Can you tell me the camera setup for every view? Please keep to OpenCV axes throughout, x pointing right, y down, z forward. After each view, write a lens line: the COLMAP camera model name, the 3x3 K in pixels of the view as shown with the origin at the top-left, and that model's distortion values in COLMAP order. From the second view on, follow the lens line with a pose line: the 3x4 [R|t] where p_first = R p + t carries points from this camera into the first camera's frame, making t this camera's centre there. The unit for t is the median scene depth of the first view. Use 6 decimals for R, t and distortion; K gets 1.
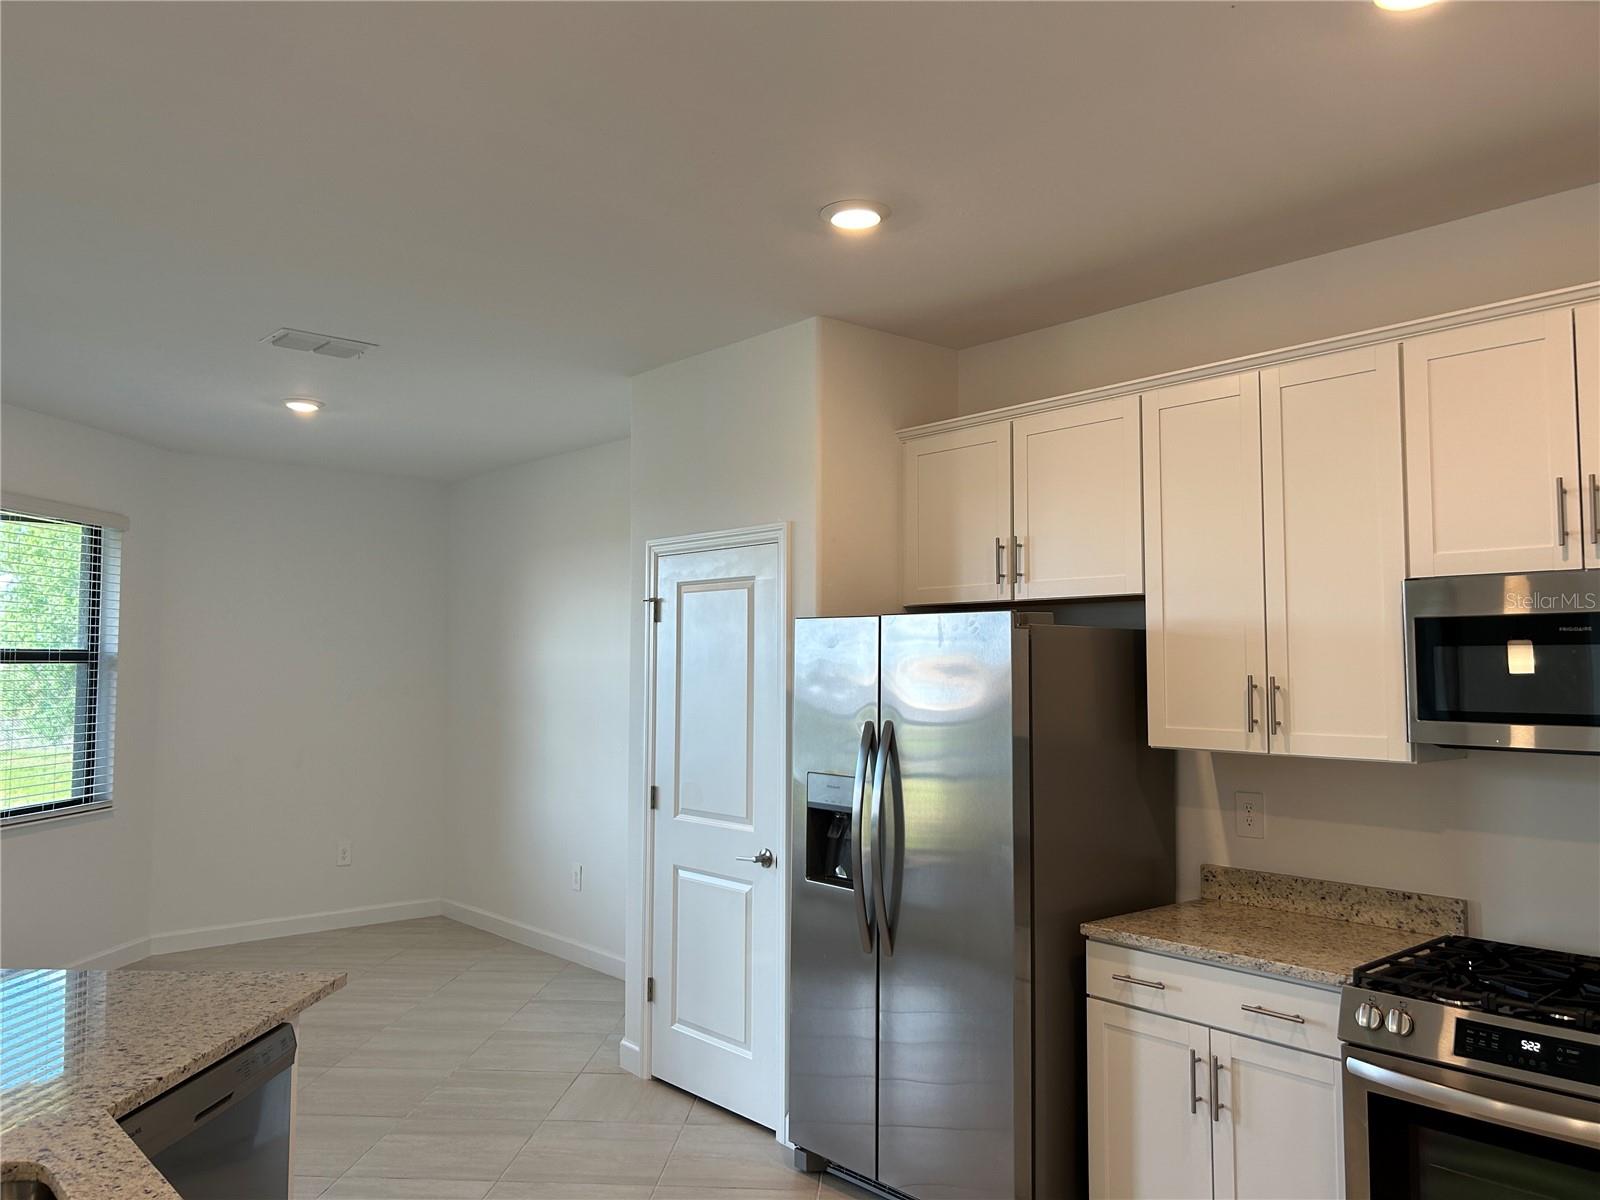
lens RADIAL K [[1206.5, 0, 805.6], [0, 1206.5, 590.7], [0, 0, 1]] dist [0.060208, -0.064001]
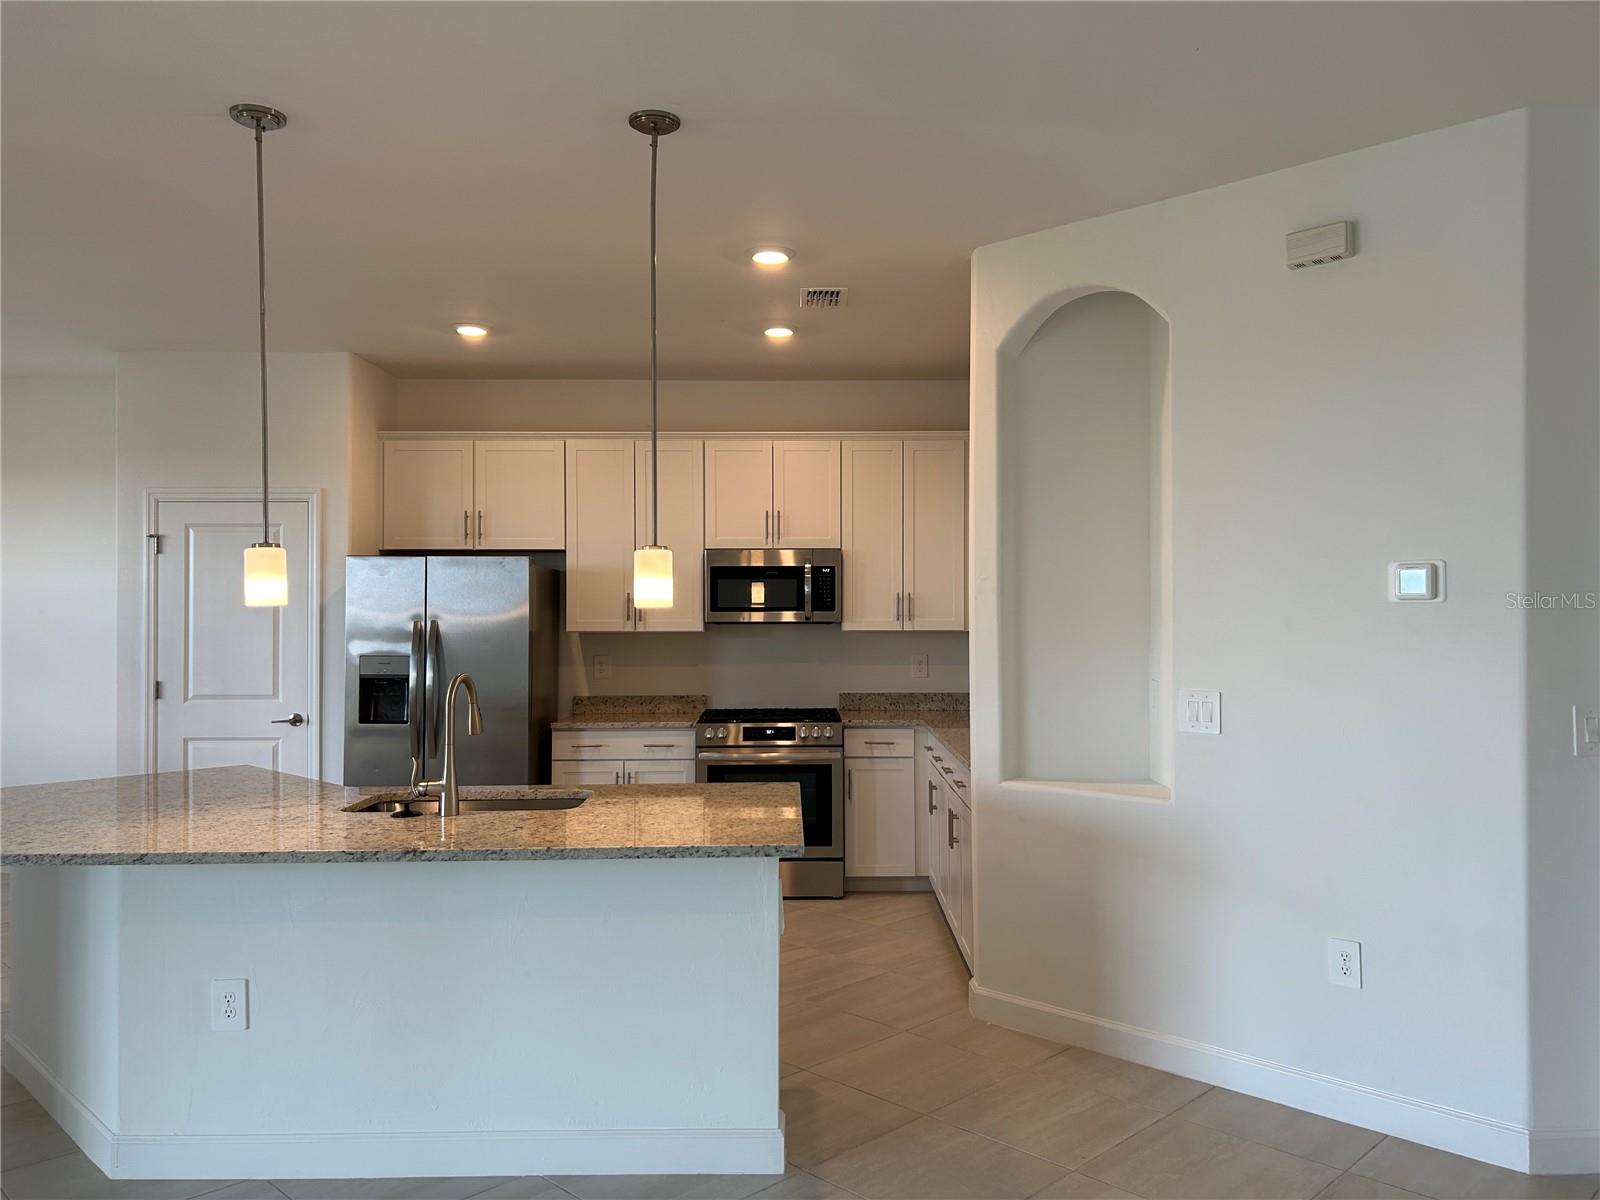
lens RADIAL K [[1206.5, 0, 826.3], [0, 1206.5, 608.2], [0, 0, 1]] dist [0.060208, -0.064001]
pose [[0.643946, 0.000214, 0.765071, -0.784525], [-0.045003, 0.998279, 0.037599, 0.004316], [-0.763746, -0.058642, 0.642847, -0.440677]]
